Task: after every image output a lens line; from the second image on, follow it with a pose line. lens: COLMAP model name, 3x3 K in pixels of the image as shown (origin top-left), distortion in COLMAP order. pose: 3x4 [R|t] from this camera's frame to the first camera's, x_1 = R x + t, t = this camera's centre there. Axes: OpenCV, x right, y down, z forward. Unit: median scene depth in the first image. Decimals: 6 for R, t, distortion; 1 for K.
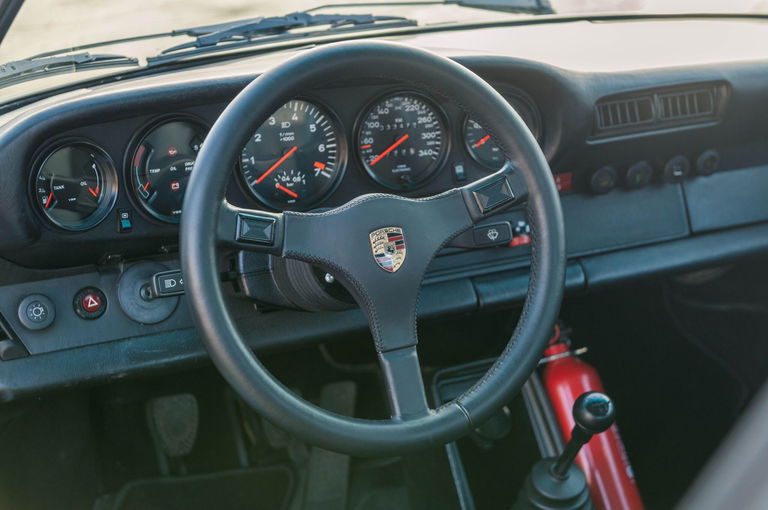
lens RADIAL K [[1393.9, 0, 384.0], [0, 1393.9, 255.0], [0, 0, 1]] dist [-0.029028, -0.031716]
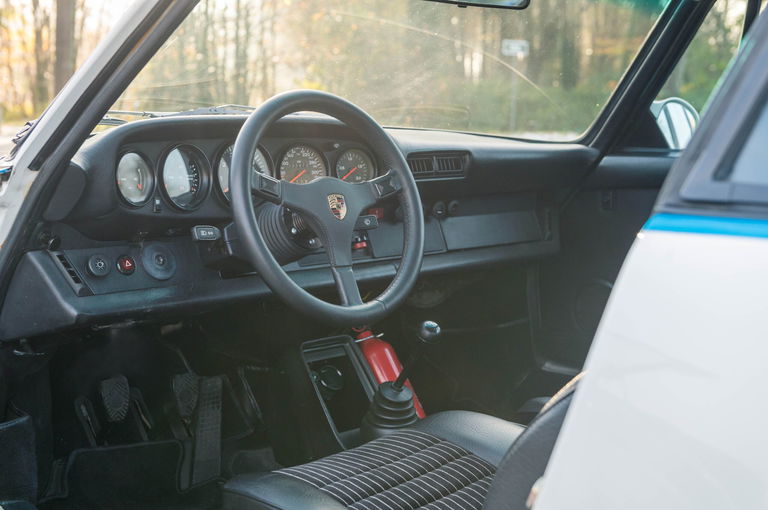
lens RADIAL K [[1169.4, 0, 384.0], [0, 1169.4, 255.0], [0, 0, 1]] dist [-0.018572, -0.013123]
pose [[0.940747, -0.014761, 0.338787, -0.365016], [0.082665, 0.978896, -0.186892, 0.277649], [-0.328879, 0.203824, 0.922114, -0.278806]]
